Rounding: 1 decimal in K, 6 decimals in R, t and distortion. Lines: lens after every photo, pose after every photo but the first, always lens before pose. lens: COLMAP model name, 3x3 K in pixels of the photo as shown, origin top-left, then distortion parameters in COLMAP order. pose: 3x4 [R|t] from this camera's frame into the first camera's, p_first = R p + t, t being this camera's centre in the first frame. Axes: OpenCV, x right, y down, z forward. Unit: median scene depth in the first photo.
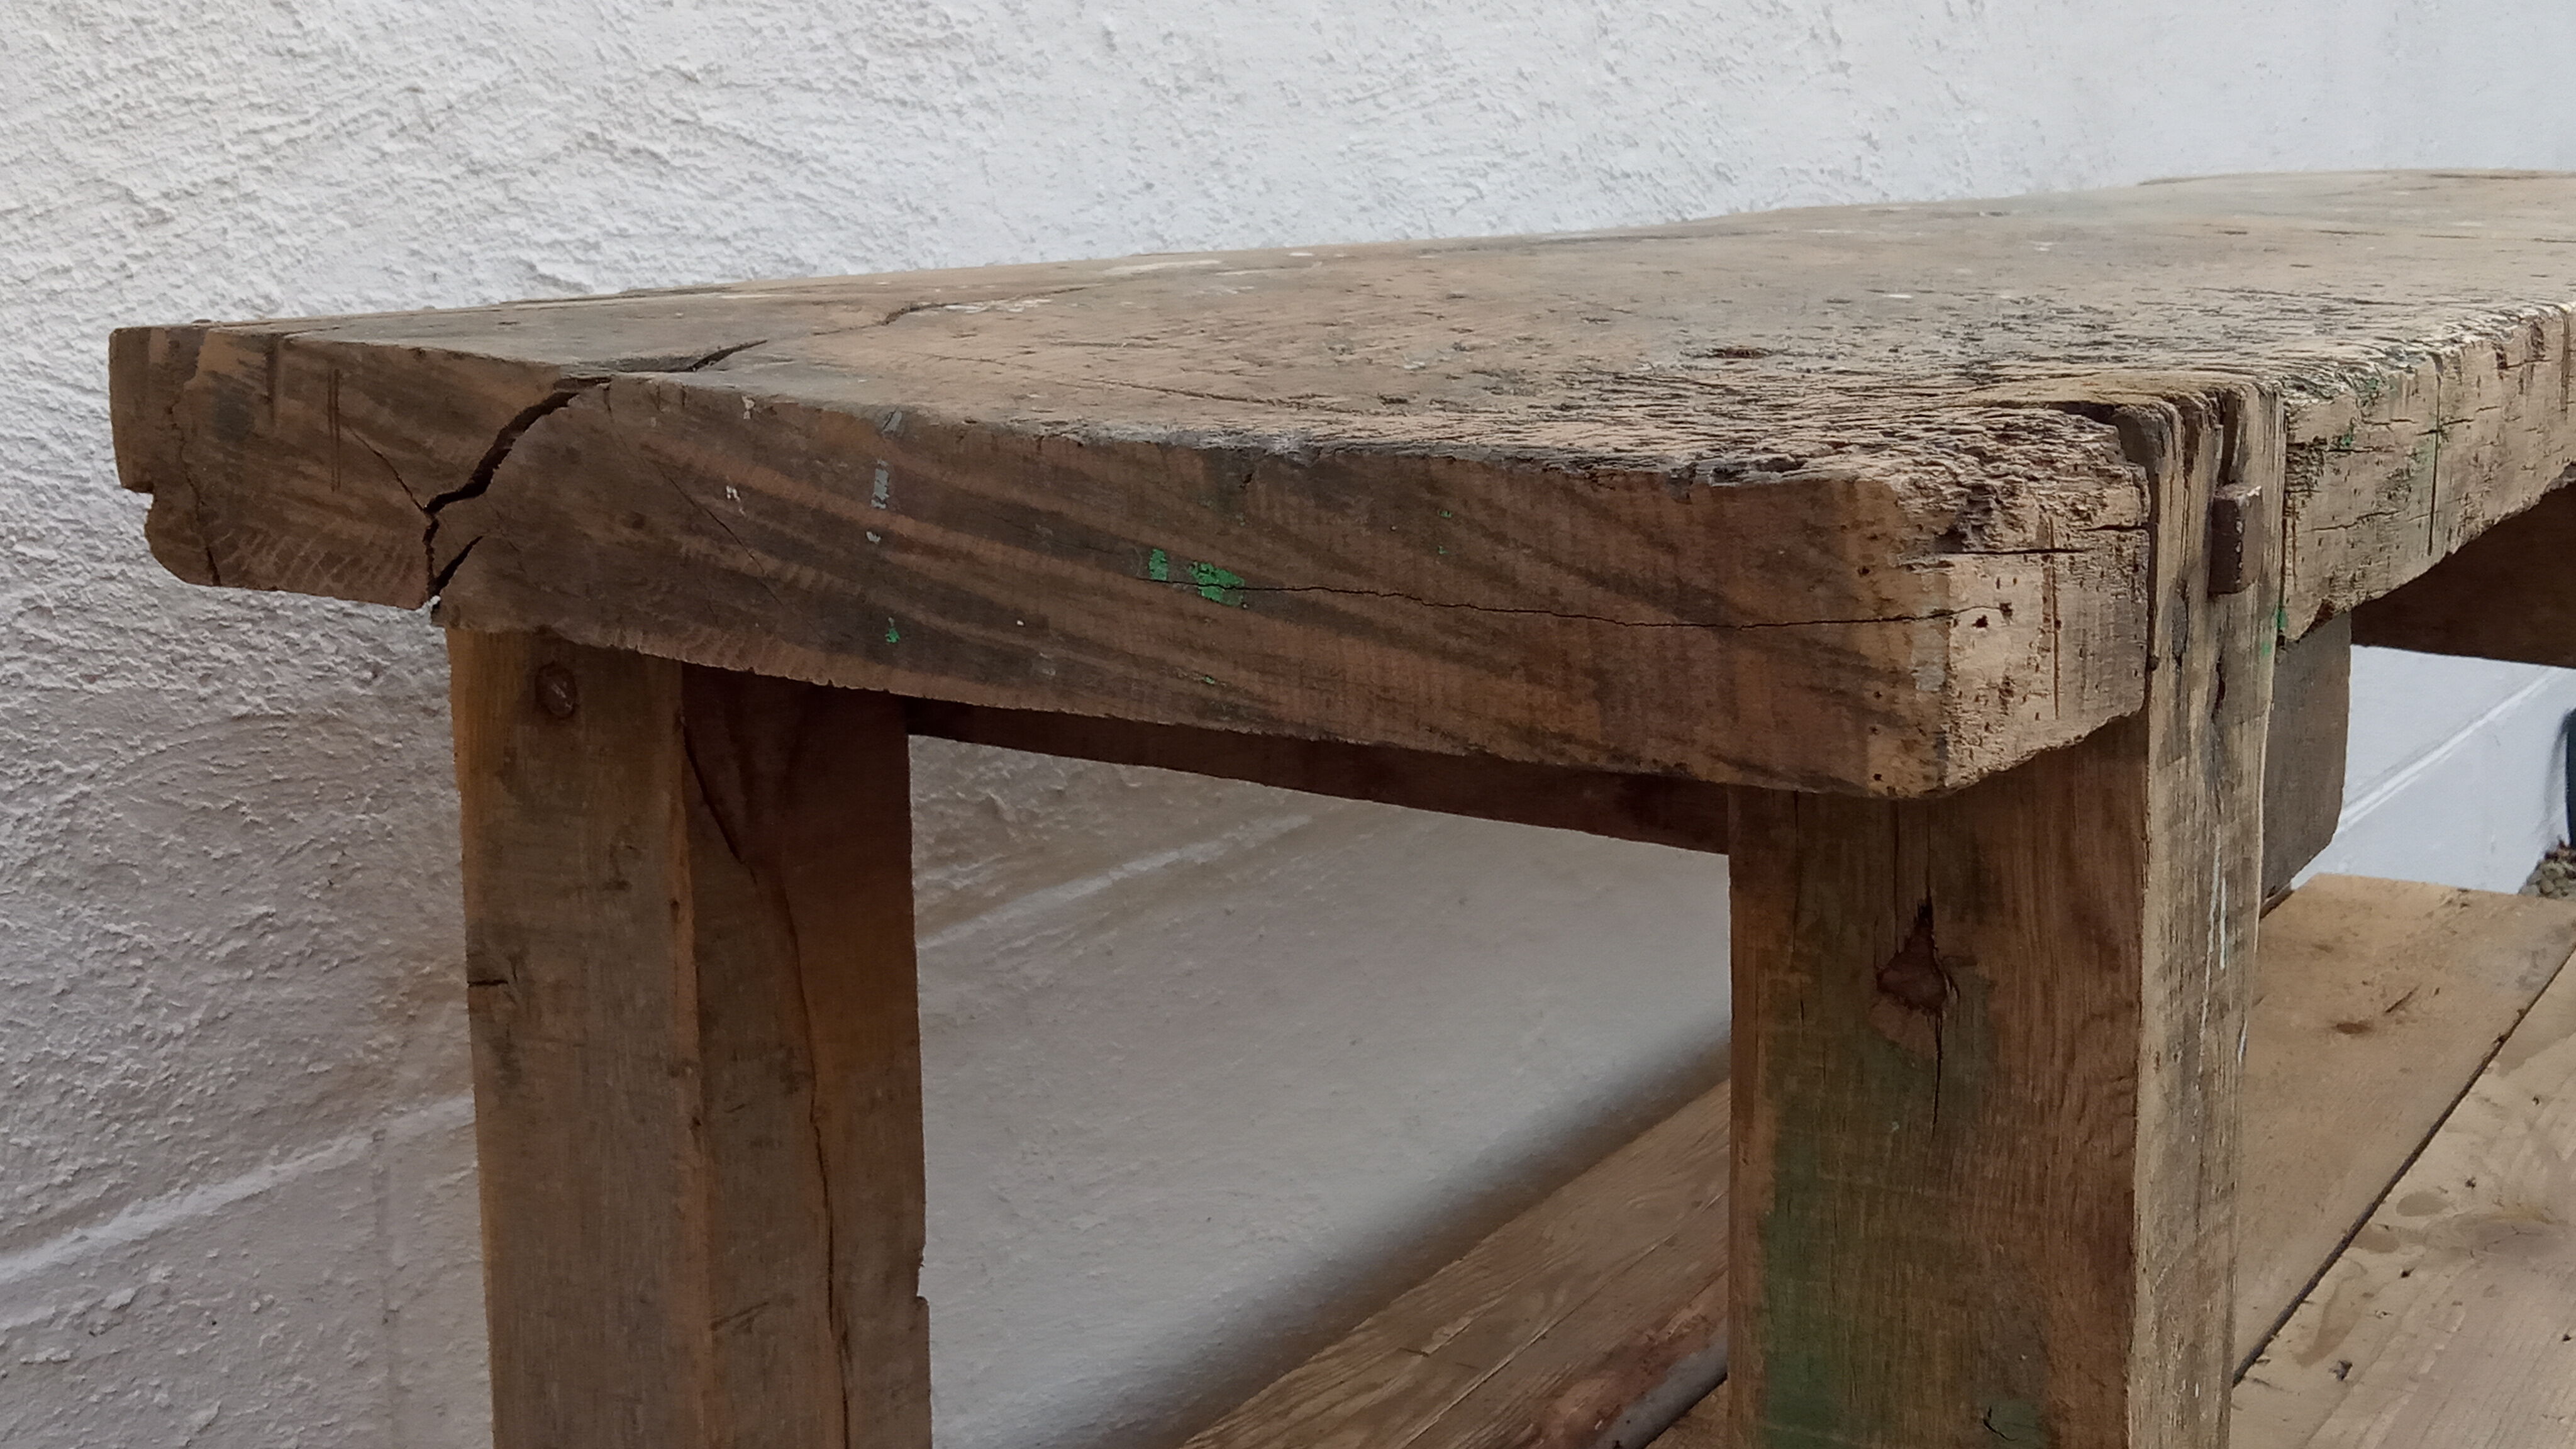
lens RADIAL K [[3045.6, 0, 1298.5], [0, 3045.6, 690.7], [0, 0, 1]] dist [0.036695, 0.000000]
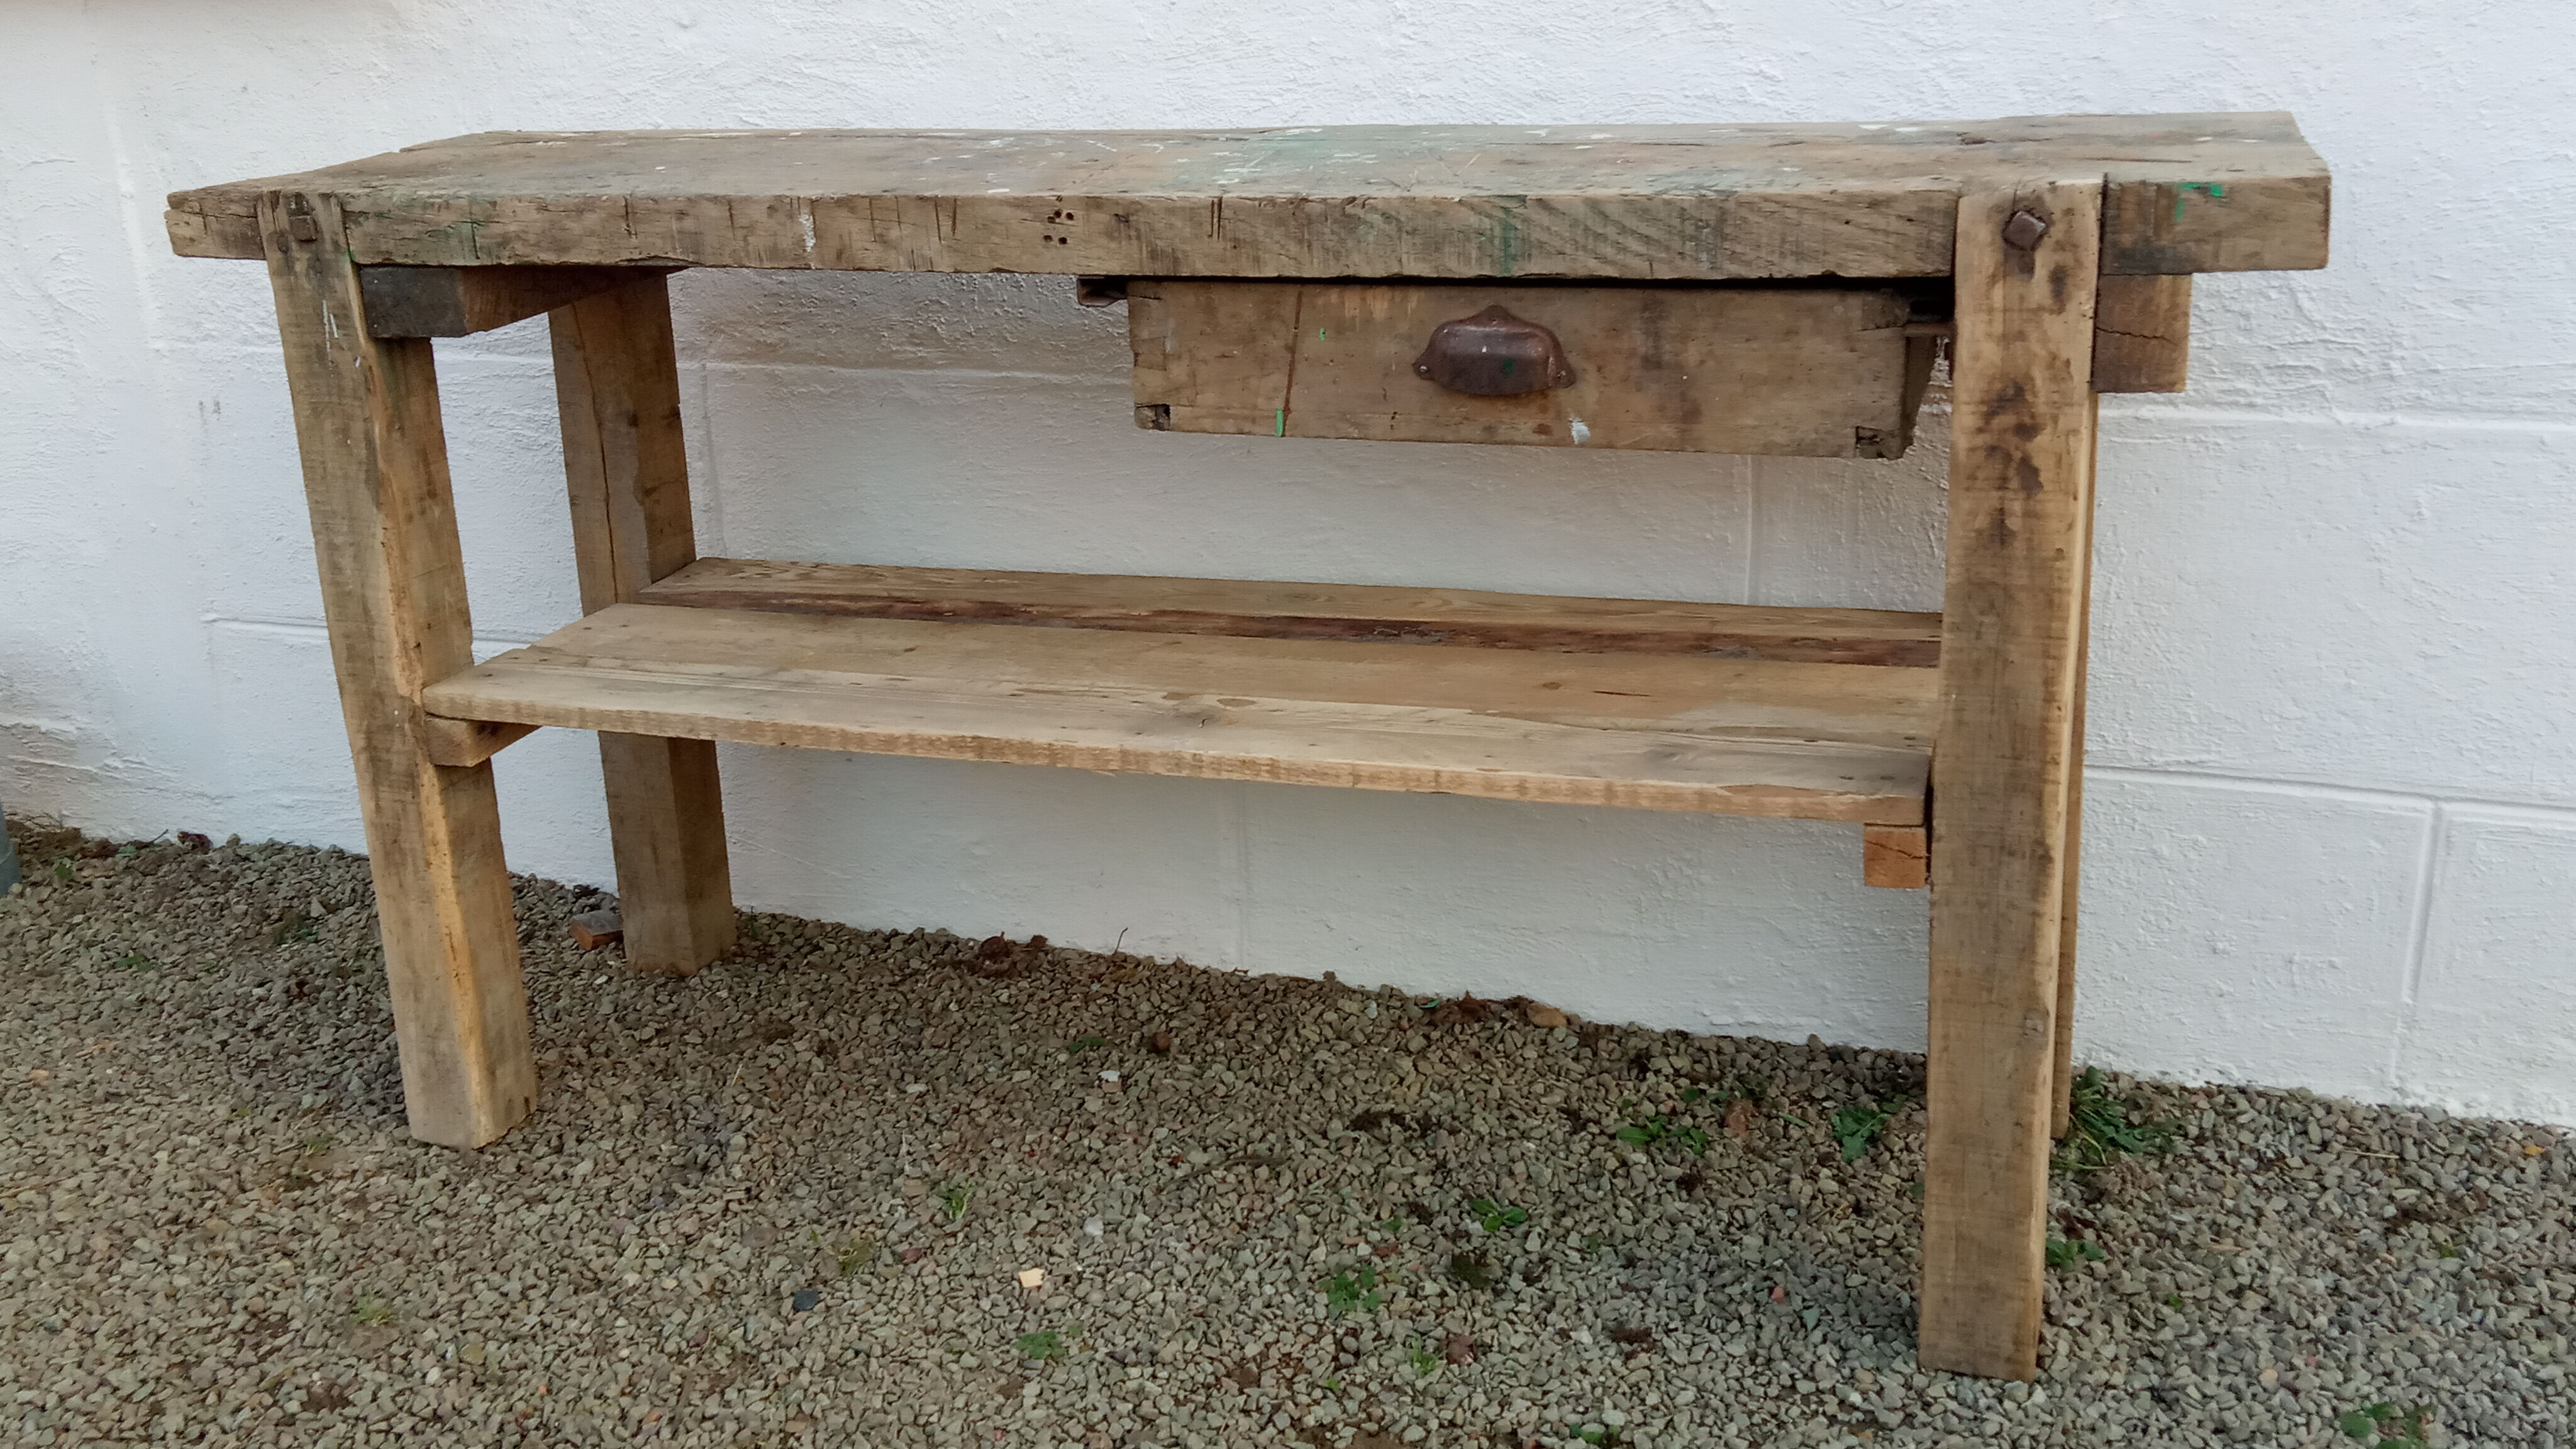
lens RADIAL K [[2269.9, 0, 1288.8], [0, 2269.9, 692.6], [0, 0, 1]] dist [0.042392, -0.030954]
pose [[0.238903, 0.314308, -0.918769, 2.499374], [-0.143148, 0.947228, 0.286822, -0.363472], [0.960434, 0.062998, 0.271288, 0.997703]]
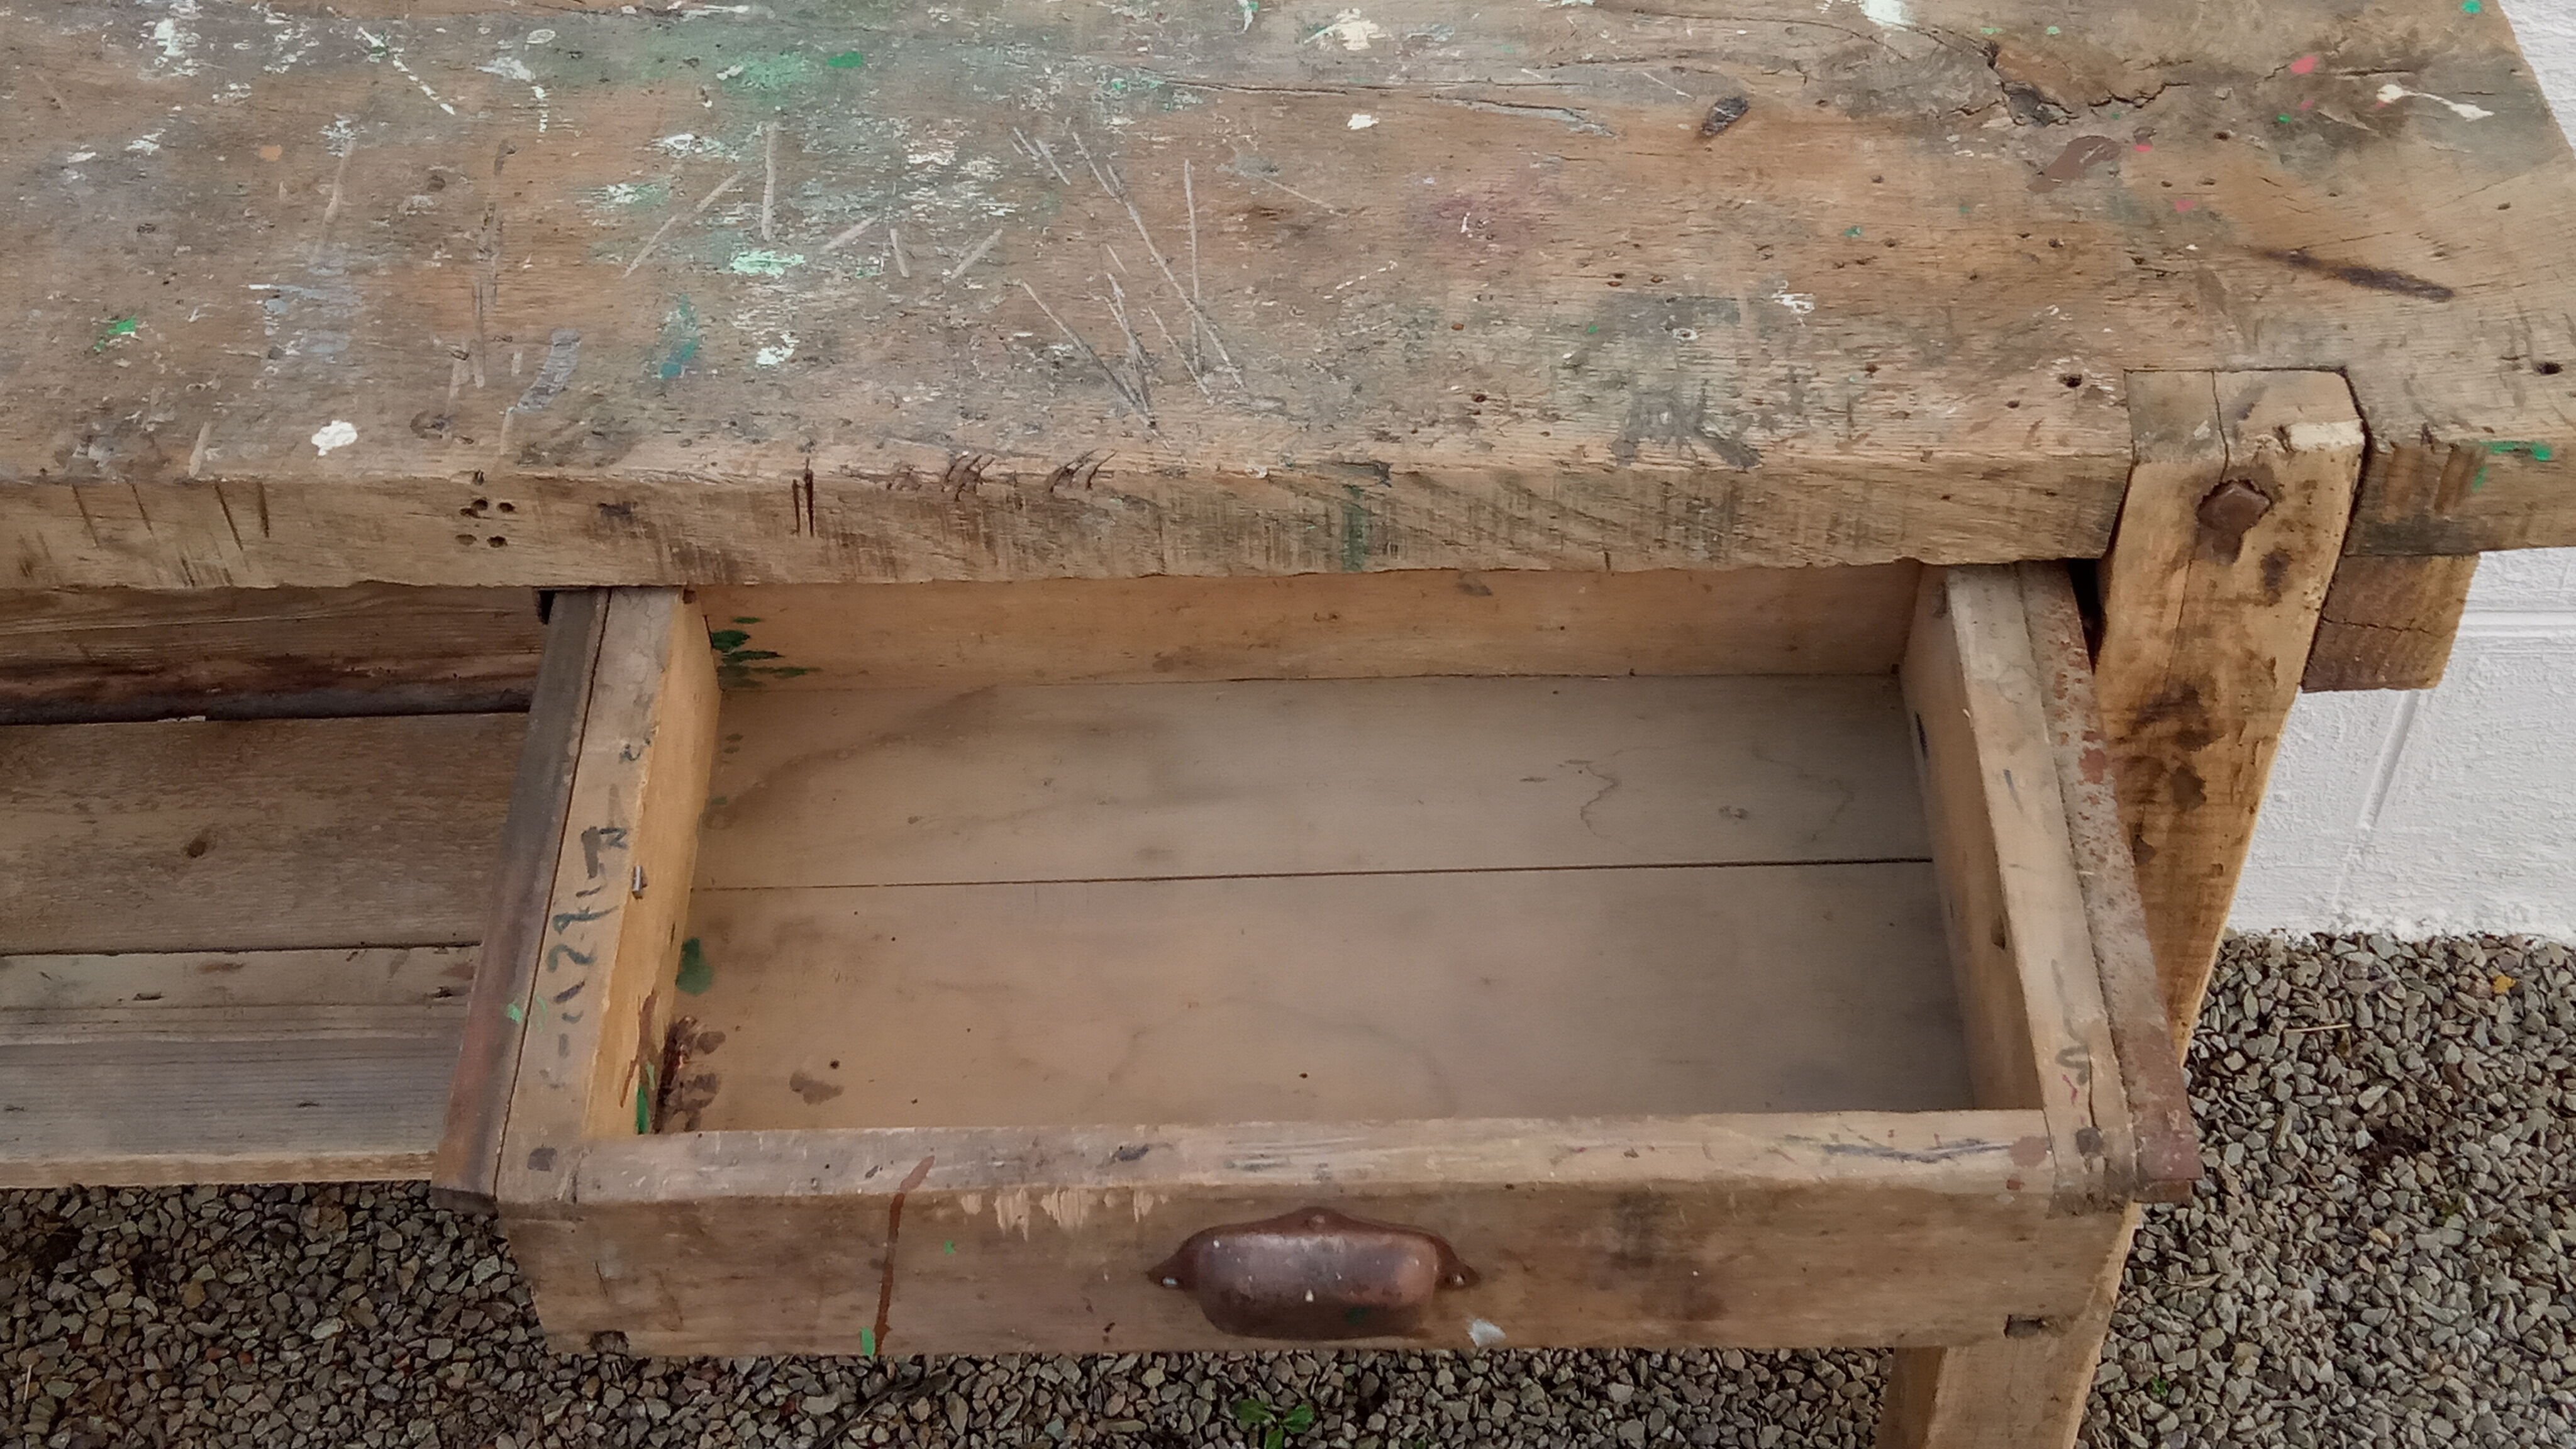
lens RADIAL K [[3045.6, 0, 1292.5], [0, 3045.6, 716.3], [0, 0, 1]] dist [0.036695, 0.000000]
pose [[0.540814, 0.592977, -0.596573, 1.652553], [-0.142458, 0.763566, 0.629820, -0.983259], [0.828991, -0.255628, 0.497421, 0.907521]]
